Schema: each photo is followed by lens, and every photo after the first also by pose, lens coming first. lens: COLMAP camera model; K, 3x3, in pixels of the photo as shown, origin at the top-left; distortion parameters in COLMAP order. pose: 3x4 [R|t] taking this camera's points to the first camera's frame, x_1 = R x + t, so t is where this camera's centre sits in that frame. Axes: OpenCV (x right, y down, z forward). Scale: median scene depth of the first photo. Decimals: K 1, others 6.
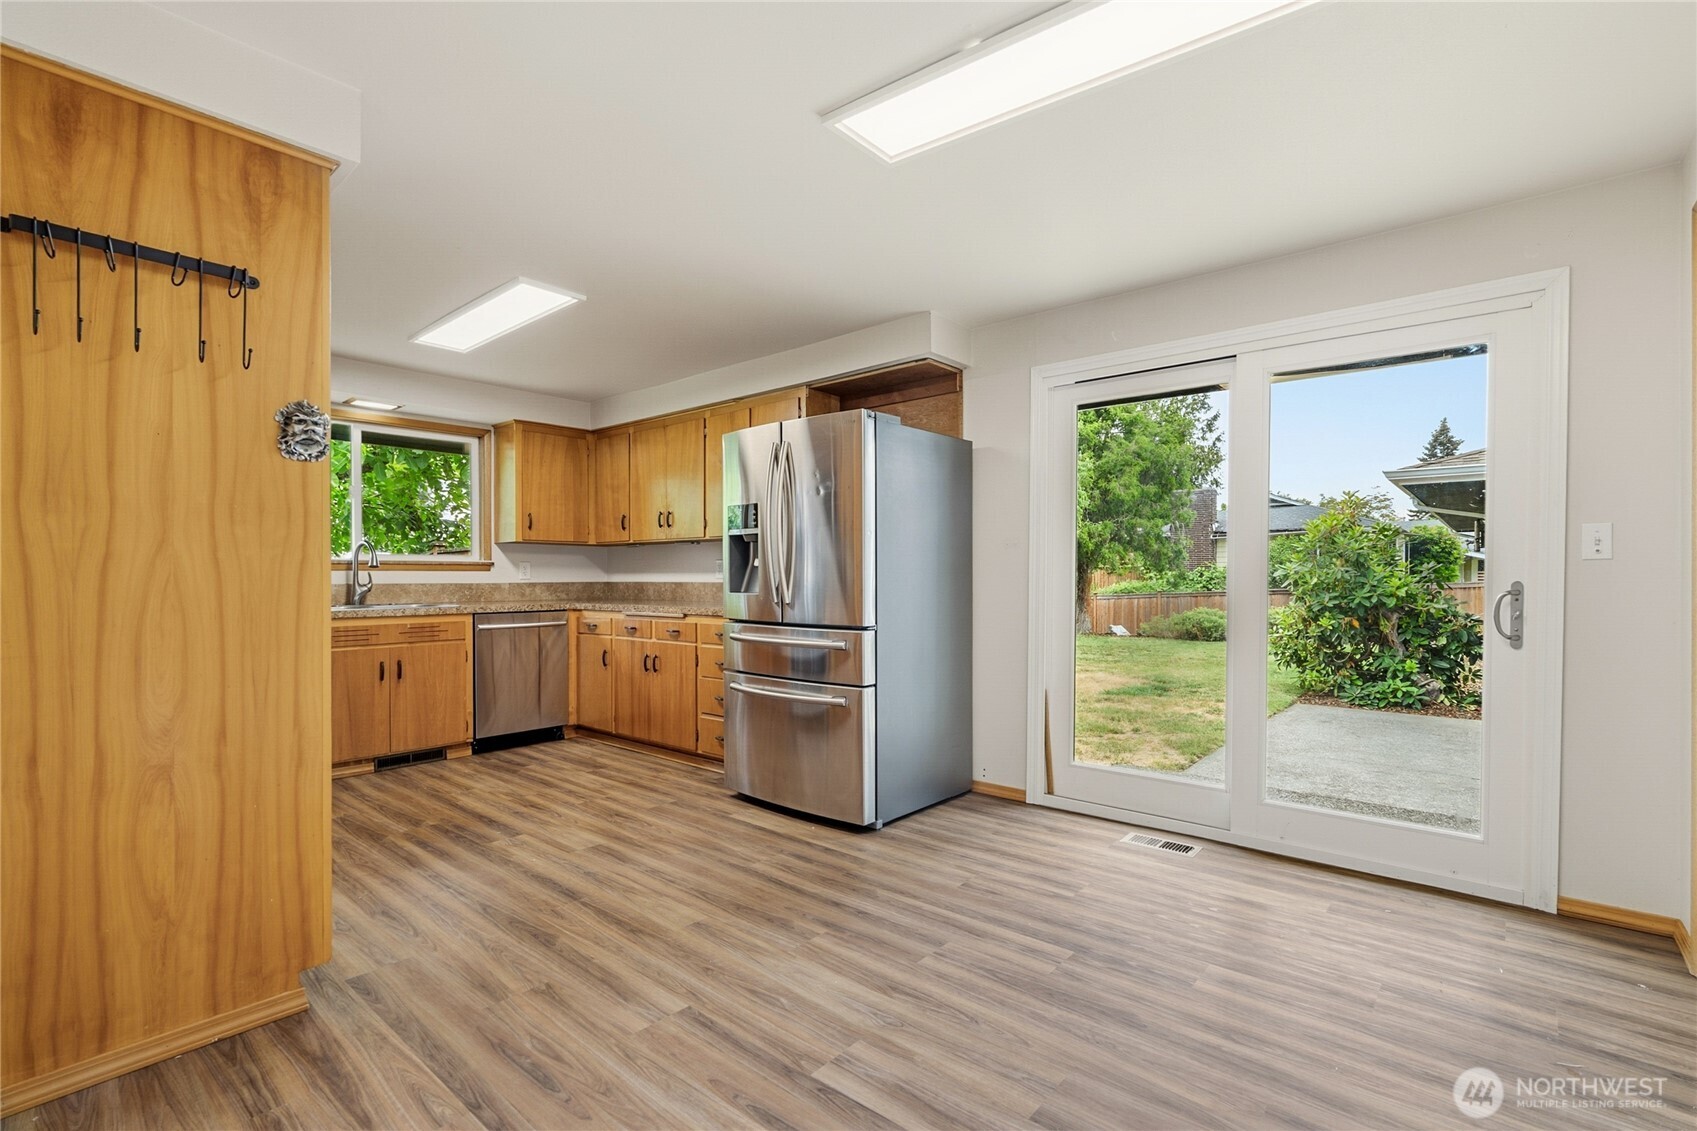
lens RADIAL K [[770.1, 0, 843.9], [0, 770.1, 579.5], [0, 0, 1]] dist [-0.007121, 0.003275]
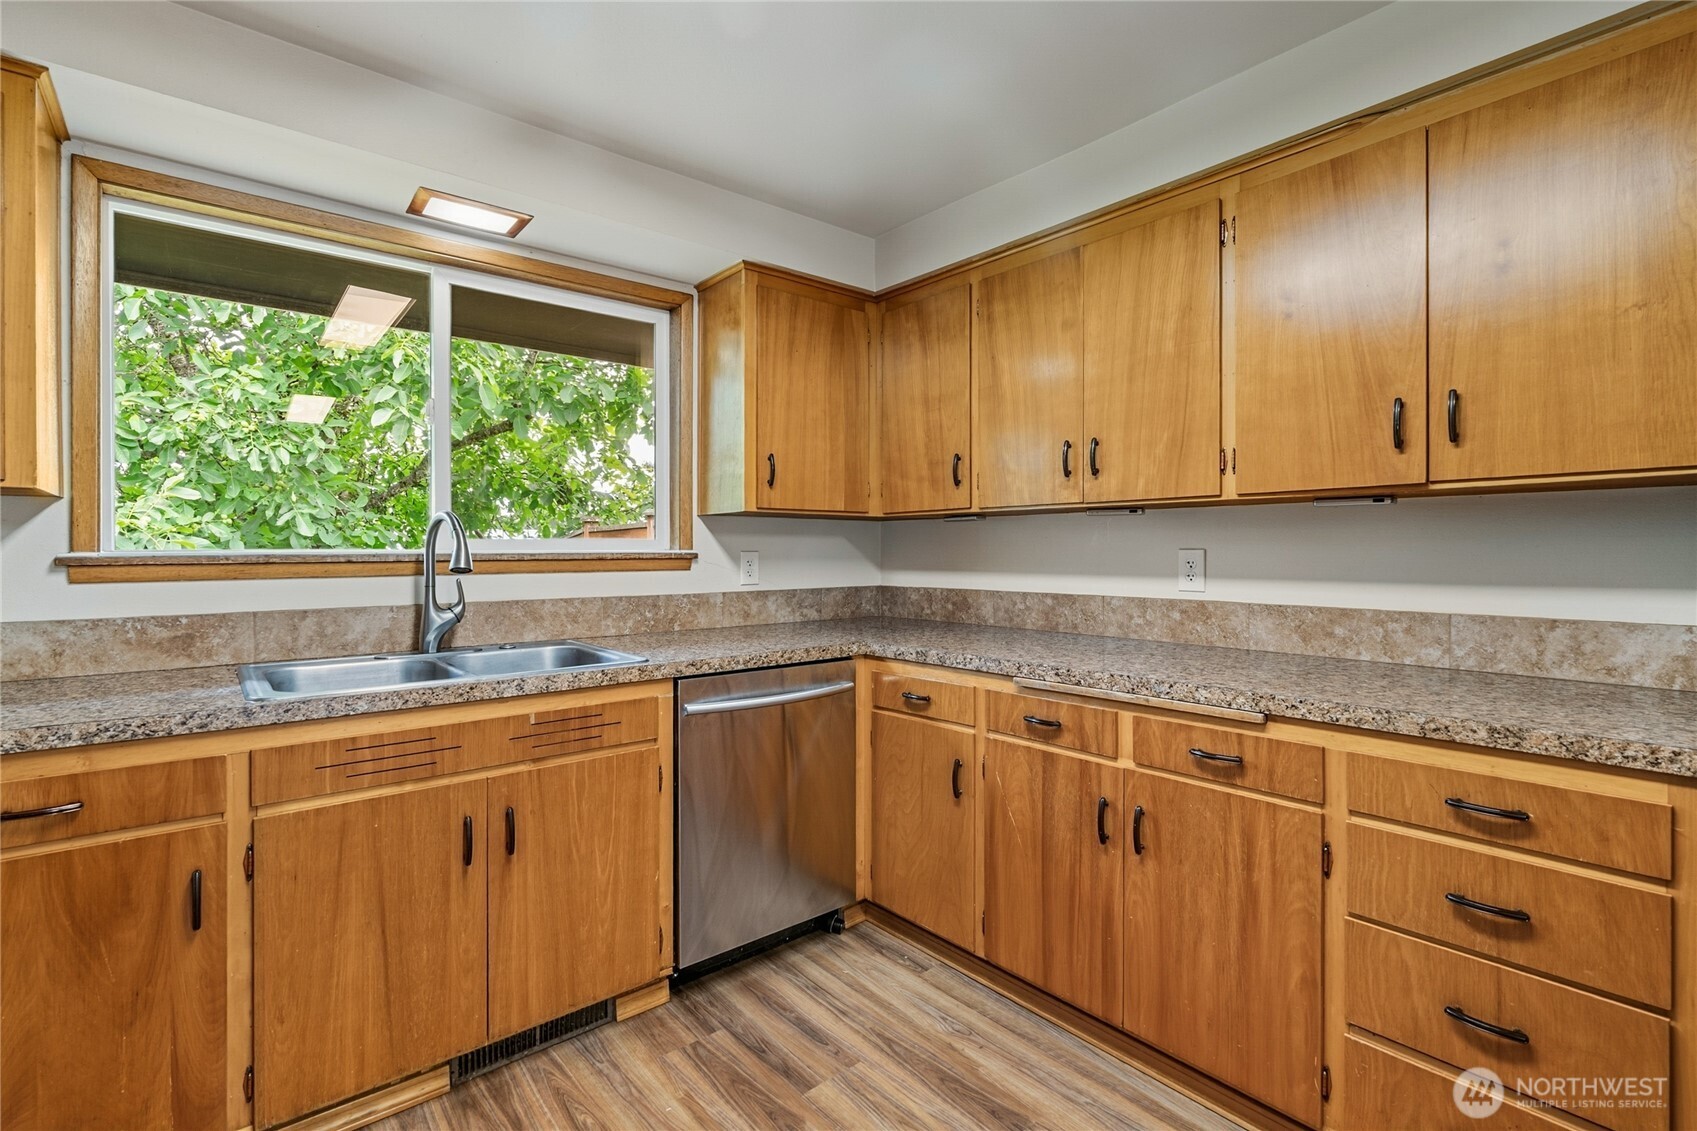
lens RADIAL K [[770.1, 0, 832.0], [0, 770.1, 548.5], [0, 0, 1]] dist [-0.007121, 0.003275]
pose [[0.984319, -0.000295, -0.176398, -0.293505], [-0.001070, 0.999970, -0.007644, -0.022853], [0.176395, 0.007713, 0.984289, 0.543128]]
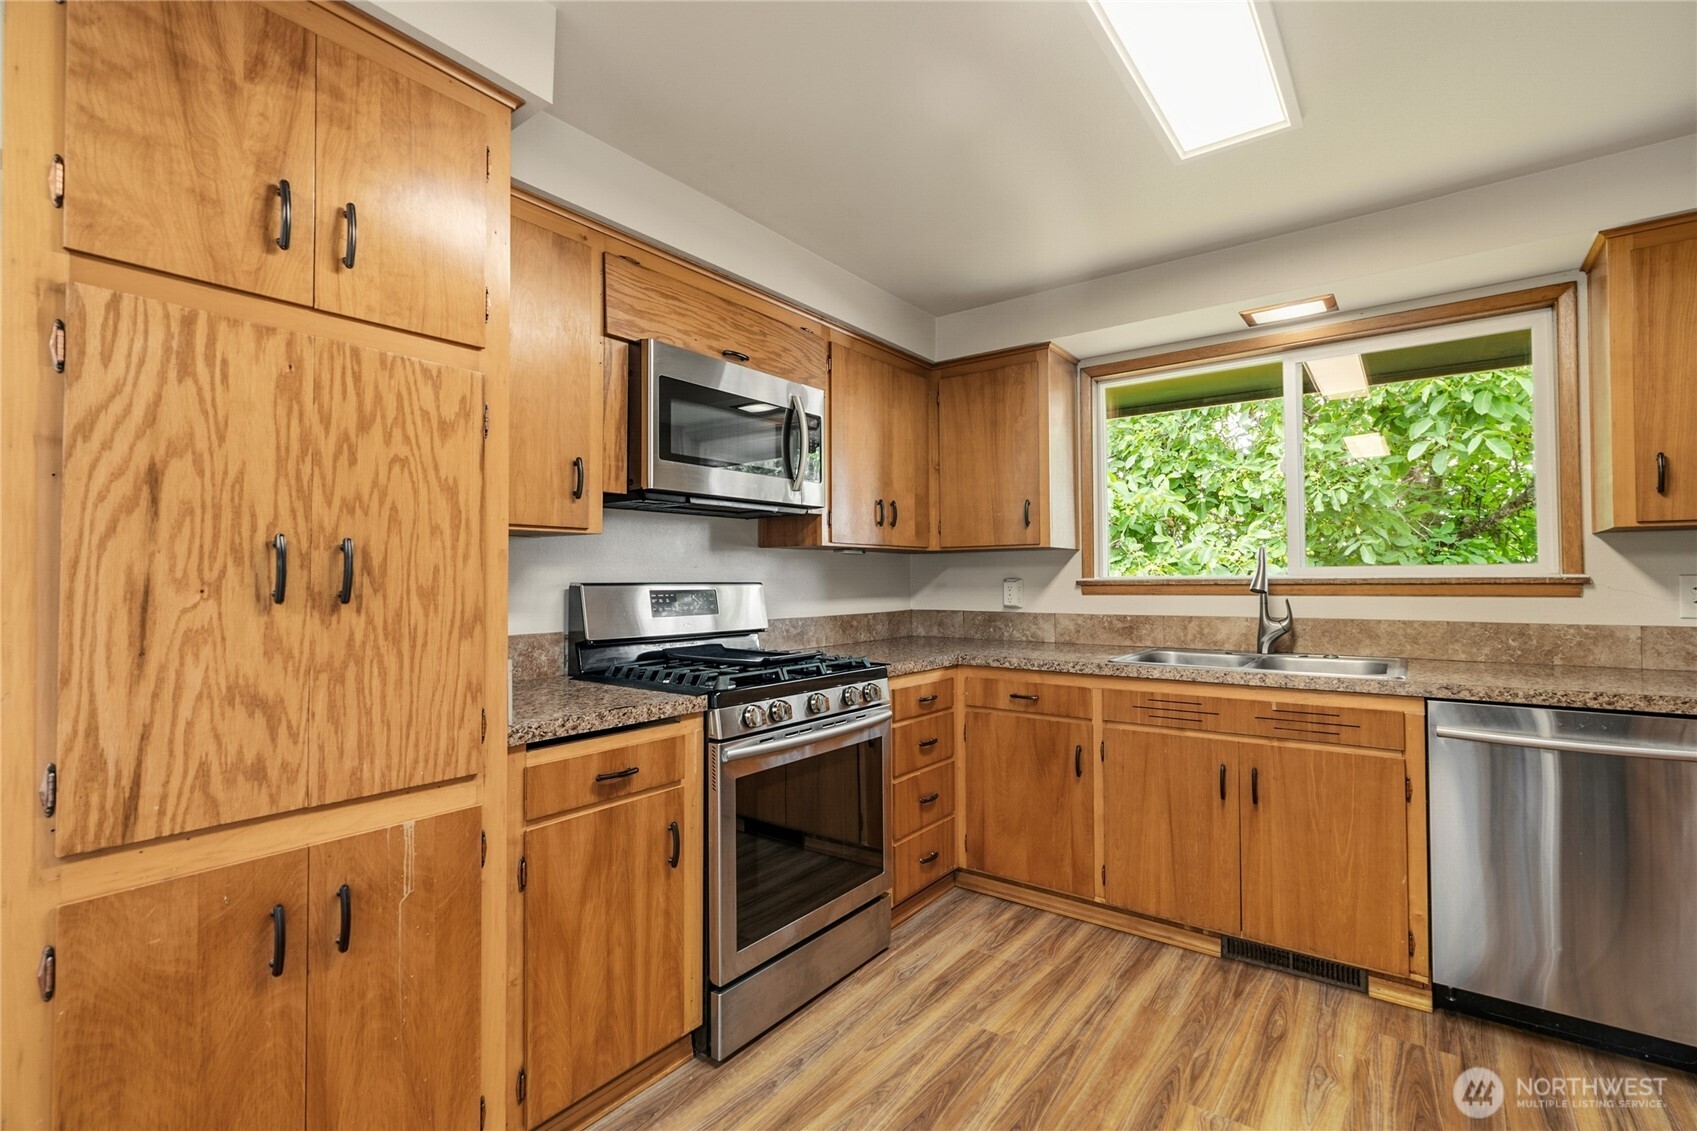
lens RADIAL K [[770.1, 0, 874.8], [0, 770.1, 563.8], [0, 0, 1]] dist [-0.007121, 0.003275]
pose [[0.081224, -0.020357, -0.996488, -0.055575], [-0.000560, 0.999790, -0.020470, -0.022209], [0.996696, 0.002221, 0.081196, 0.592932]]
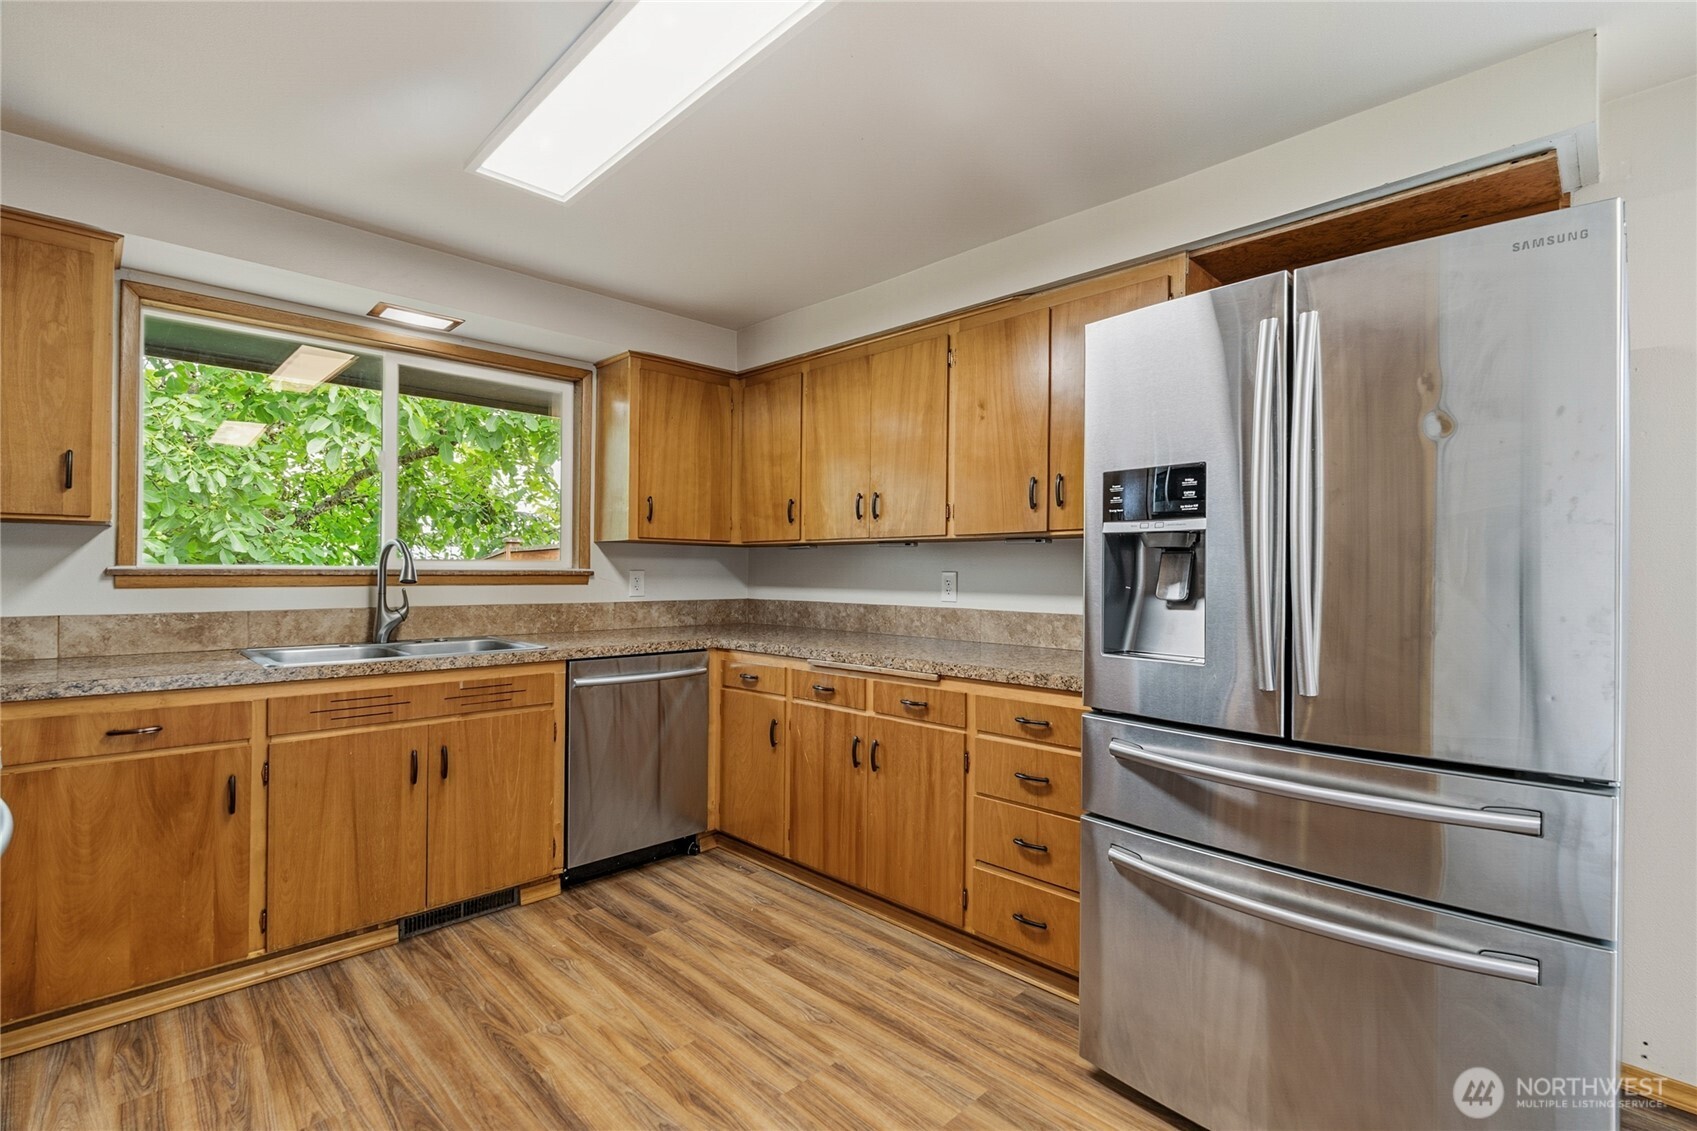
lens RADIAL K [[770.1, 0, 841.1], [0, 770.1, 566.5], [0, 0, 1]] dist [-0.007121, 0.003275]
pose [[0.996642, 0.009499, -0.081335, -0.202165], [-0.010503, 0.999874, -0.011921, -0.021996], [0.081212, 0.012735, 0.996615, 0.383108]]
